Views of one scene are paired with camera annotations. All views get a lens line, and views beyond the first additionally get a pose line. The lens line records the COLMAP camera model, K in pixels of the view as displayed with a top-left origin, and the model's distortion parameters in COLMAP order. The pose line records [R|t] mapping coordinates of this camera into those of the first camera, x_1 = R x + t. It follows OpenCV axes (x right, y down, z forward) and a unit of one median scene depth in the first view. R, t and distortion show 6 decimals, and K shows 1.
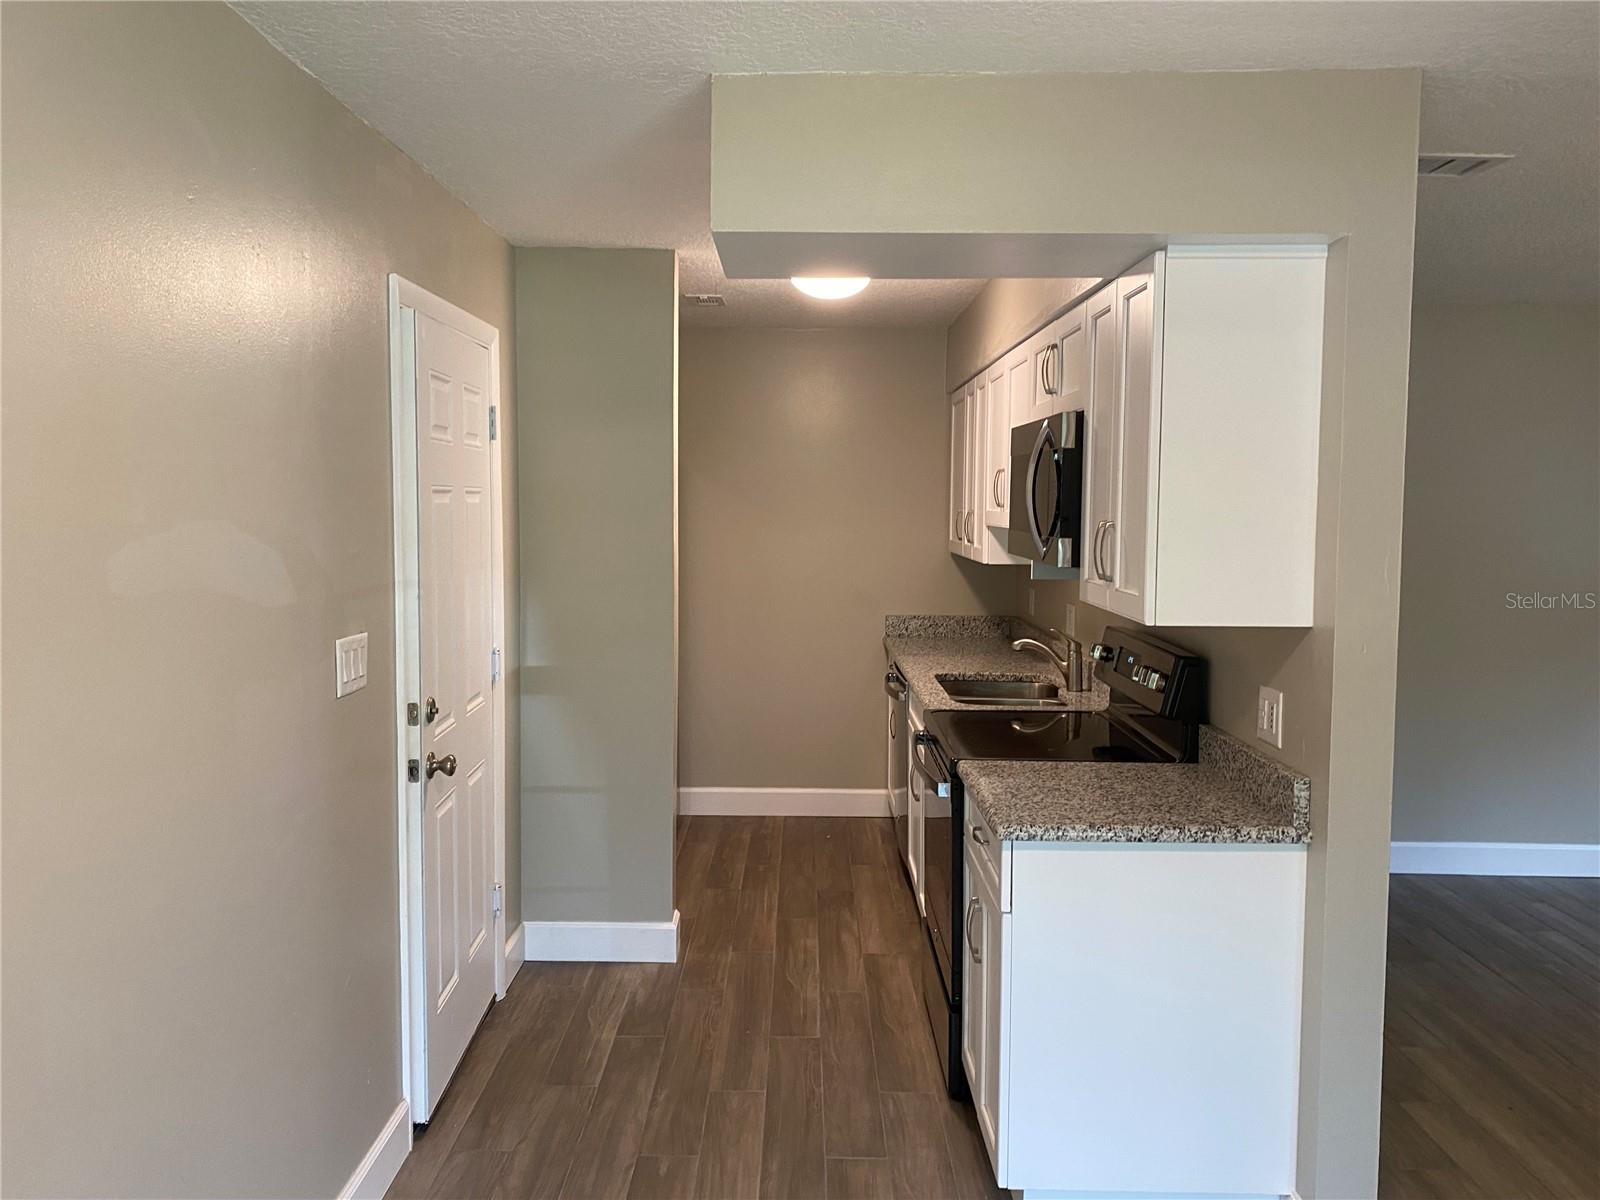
lens RADIAL K [[1223.4, 0, 795.1], [0, 1223.4, 574.4], [0, 0, 1]] dist [0.064440, -0.170765]
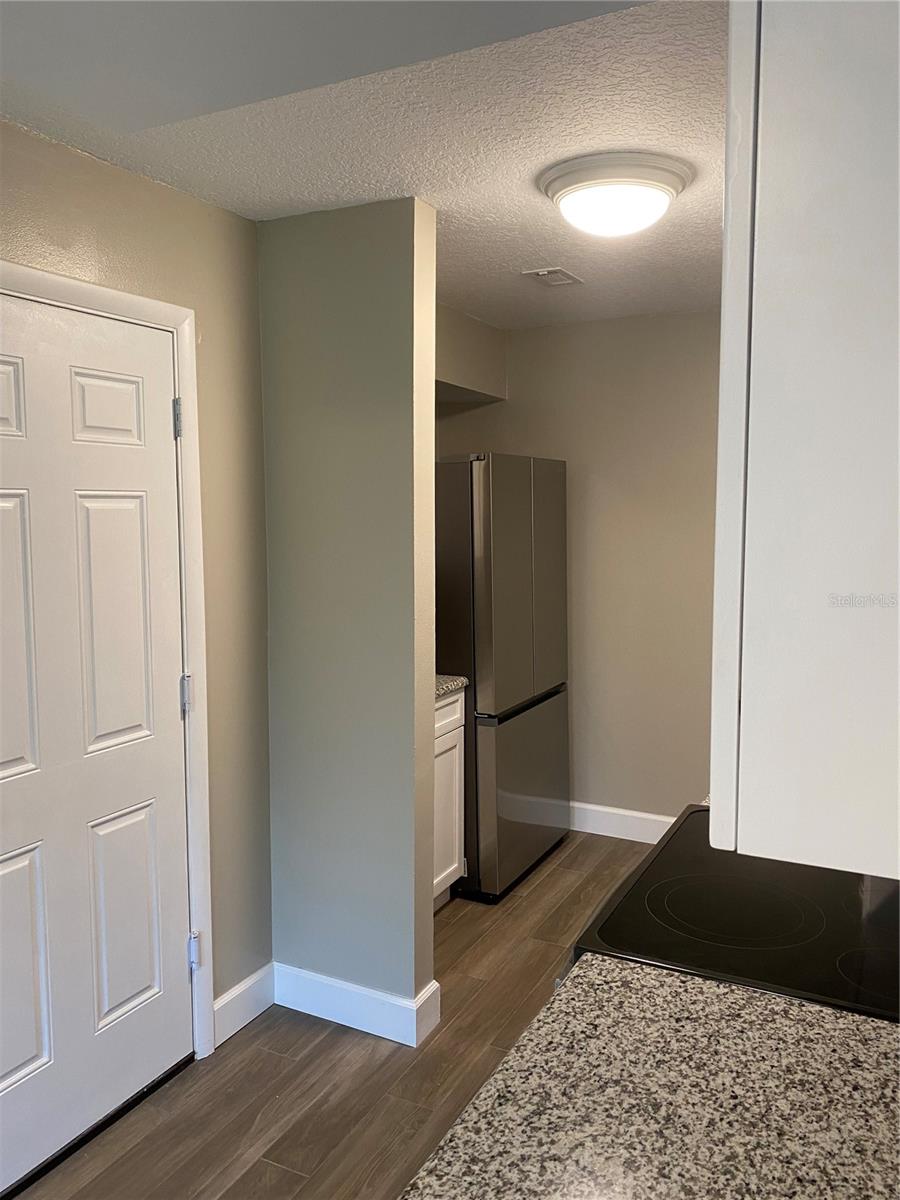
lens RADIAL K [[938.1, 0, 450.0], [0, 938.1, 600.0], [0, 0, 1]] dist [0.006562, 0.004258]
pose [[0.891193, 0.035576, -0.452228, 0.240668], [-0.015450, 0.998722, 0.048122, -0.029666], [0.453362, -0.035899, 0.890603, 0.512301]]
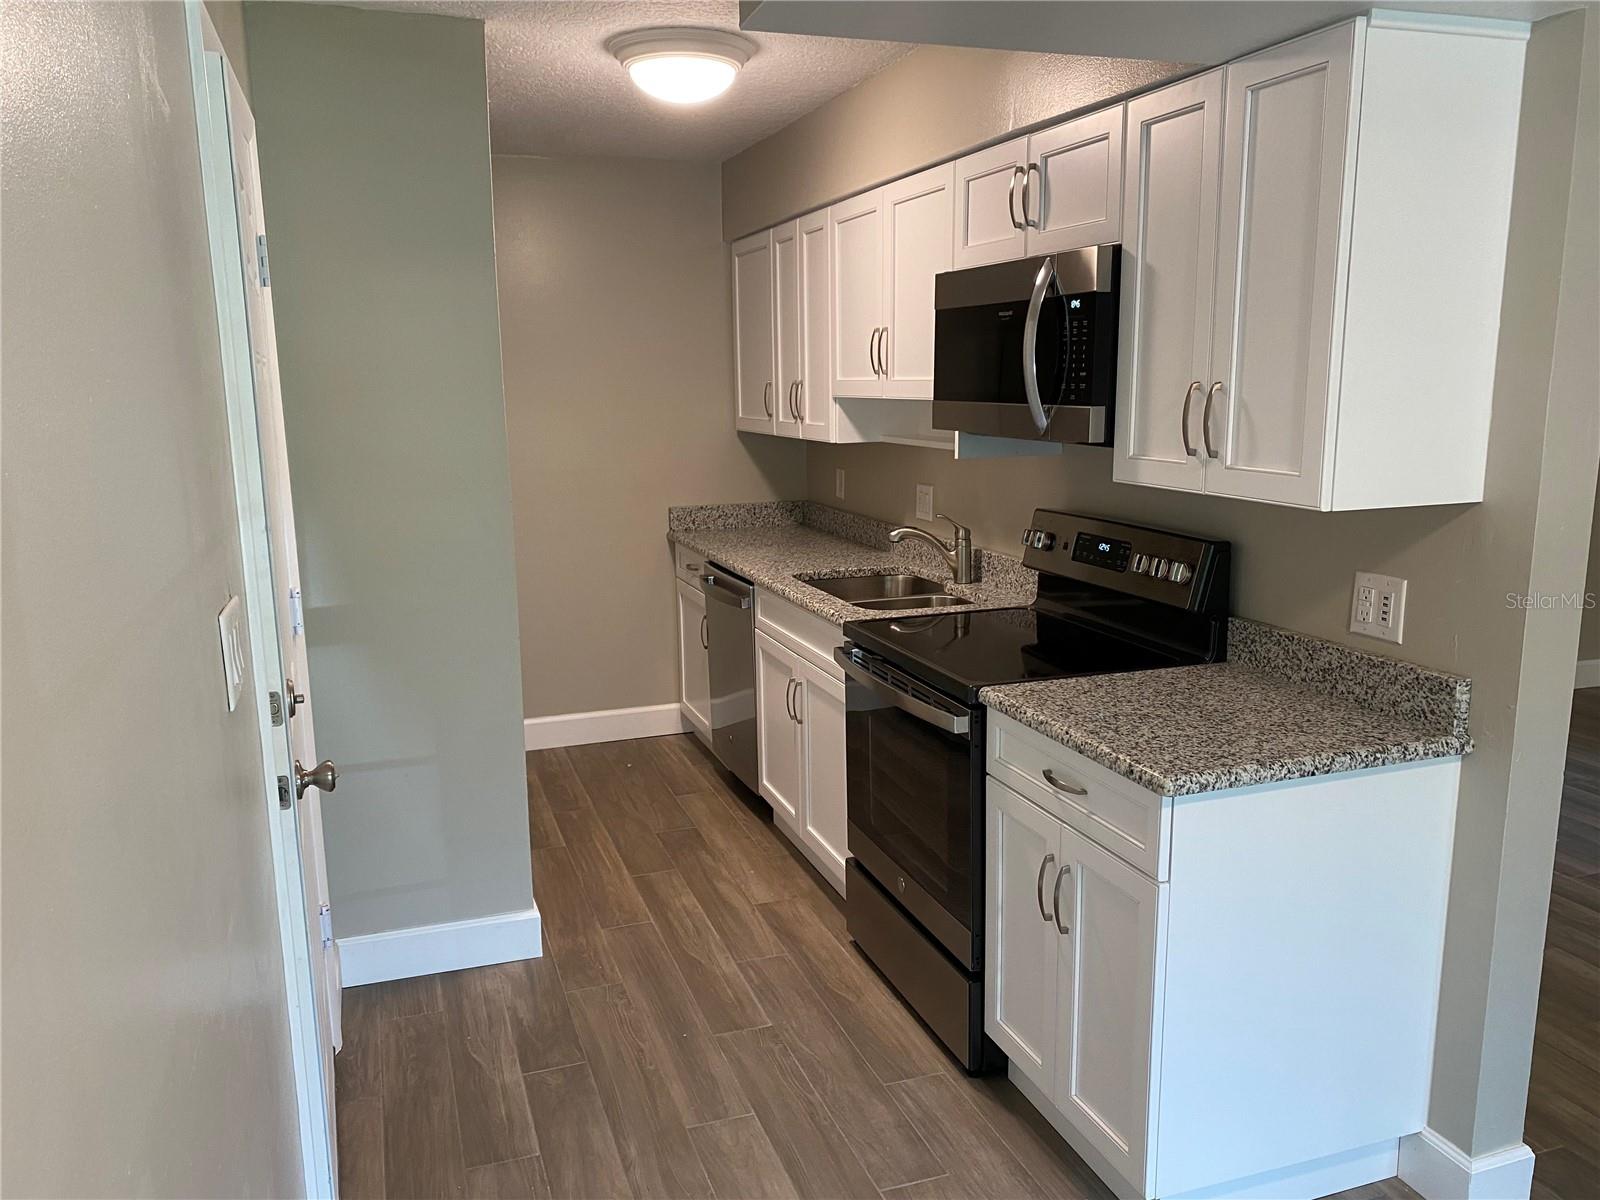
lens RADIAL K [[1222.8, 0, 794.2], [0, 1222.8, 607.7], [0, 0, 1]] dist [0.045612, -0.057592]
pose [[0.942849, -0.082809, 0.322767, -0.211283], [0.041720, 0.990343, 0.132214, -0.011715], [-0.330598, -0.111192, 0.937199, 0.249711]]
